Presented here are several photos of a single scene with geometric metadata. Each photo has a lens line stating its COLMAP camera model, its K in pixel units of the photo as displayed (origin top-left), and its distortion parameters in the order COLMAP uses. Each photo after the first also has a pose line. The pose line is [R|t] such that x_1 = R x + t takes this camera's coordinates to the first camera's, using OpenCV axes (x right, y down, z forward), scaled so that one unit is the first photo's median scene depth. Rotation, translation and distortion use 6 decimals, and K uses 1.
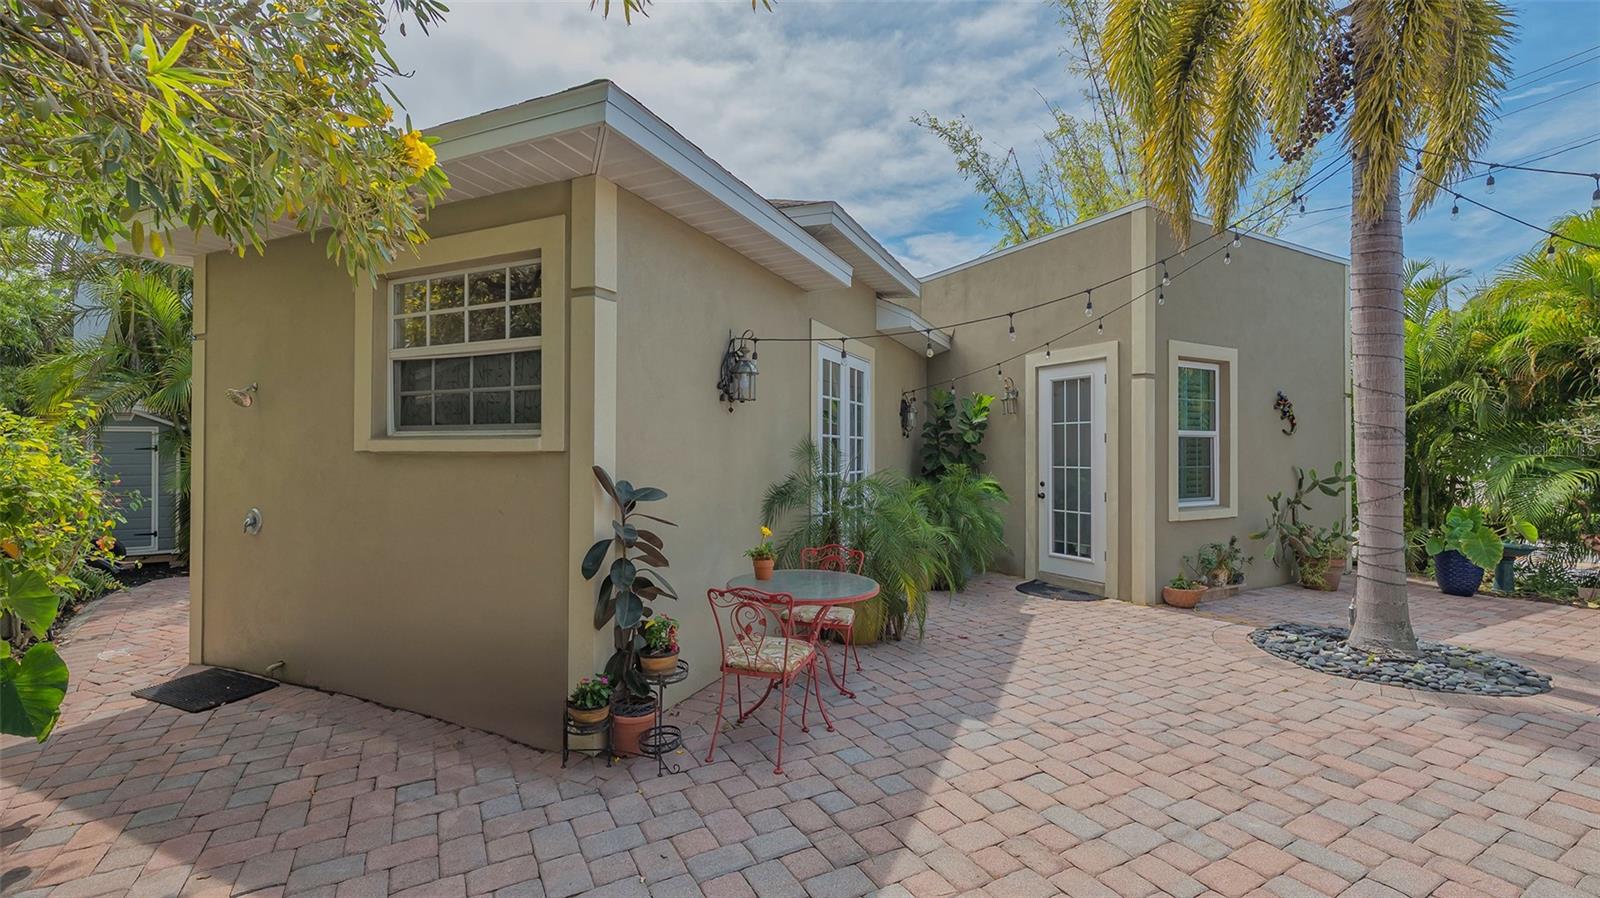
lens RADIAL K [[688.8, 0, 801.7], [0, 688.8, 439.3], [0, 0, 1]] dist [0.000474, 0.000098]
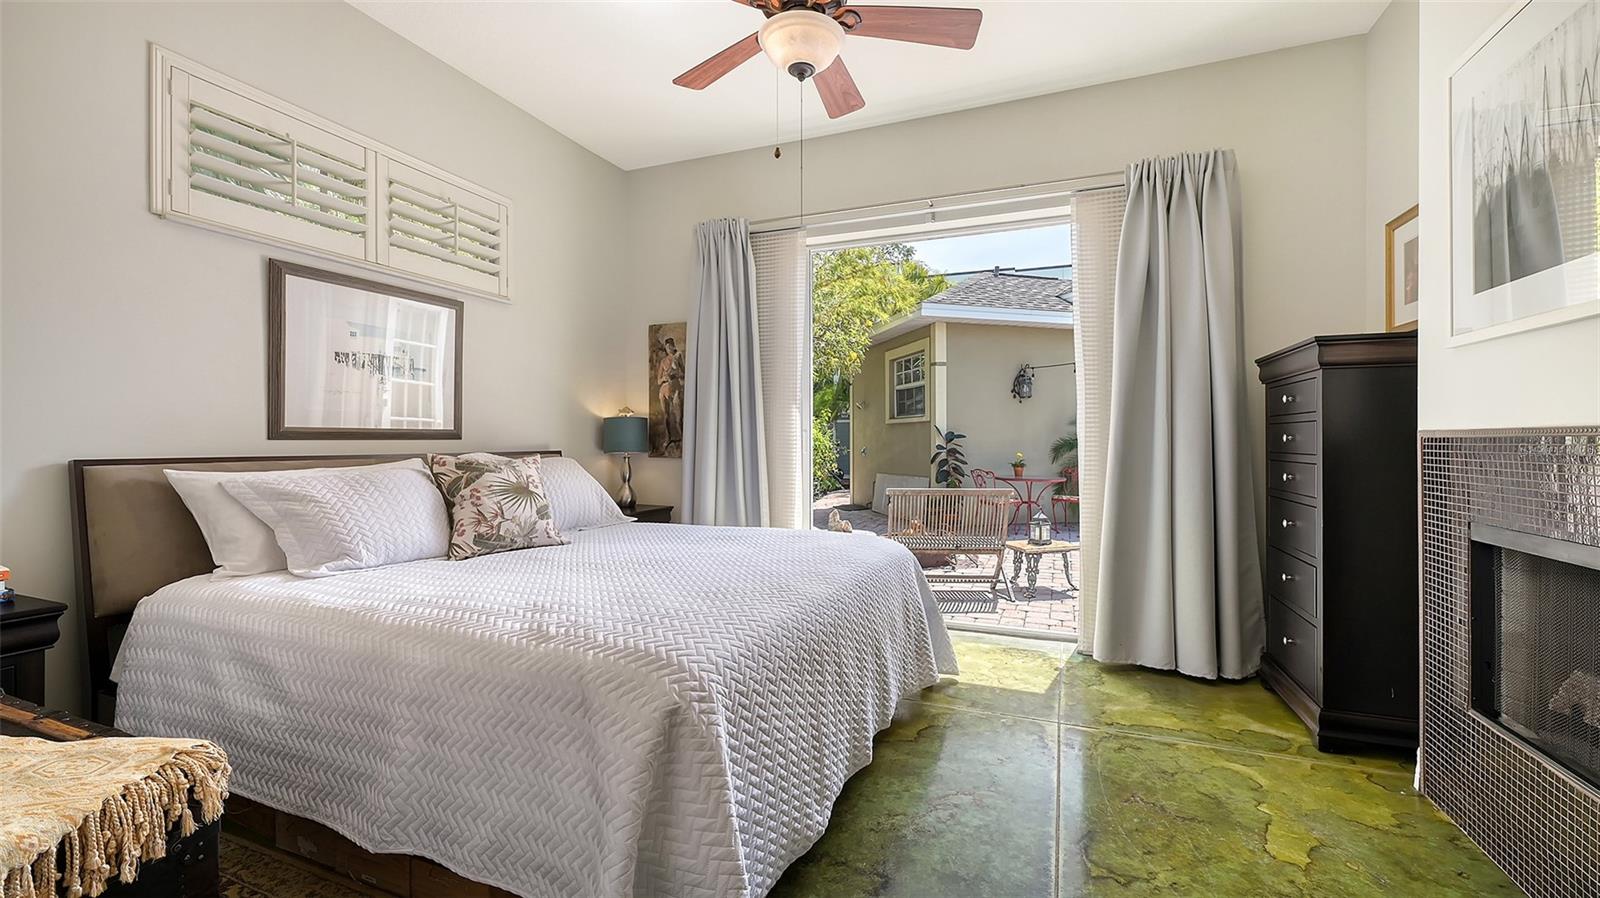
lens RADIAL K [[646.0, 0, 807.5], [0, 646.0, 445.0], [0, 0, 1]] dist [0.000147, 0.000525]
pose [[0.641023, 0.002505, -0.767518, 1.039934], [0.012695, 0.999823, 0.013866, 0.056473], [0.767417, -0.018632, 0.640878, -0.828072]]
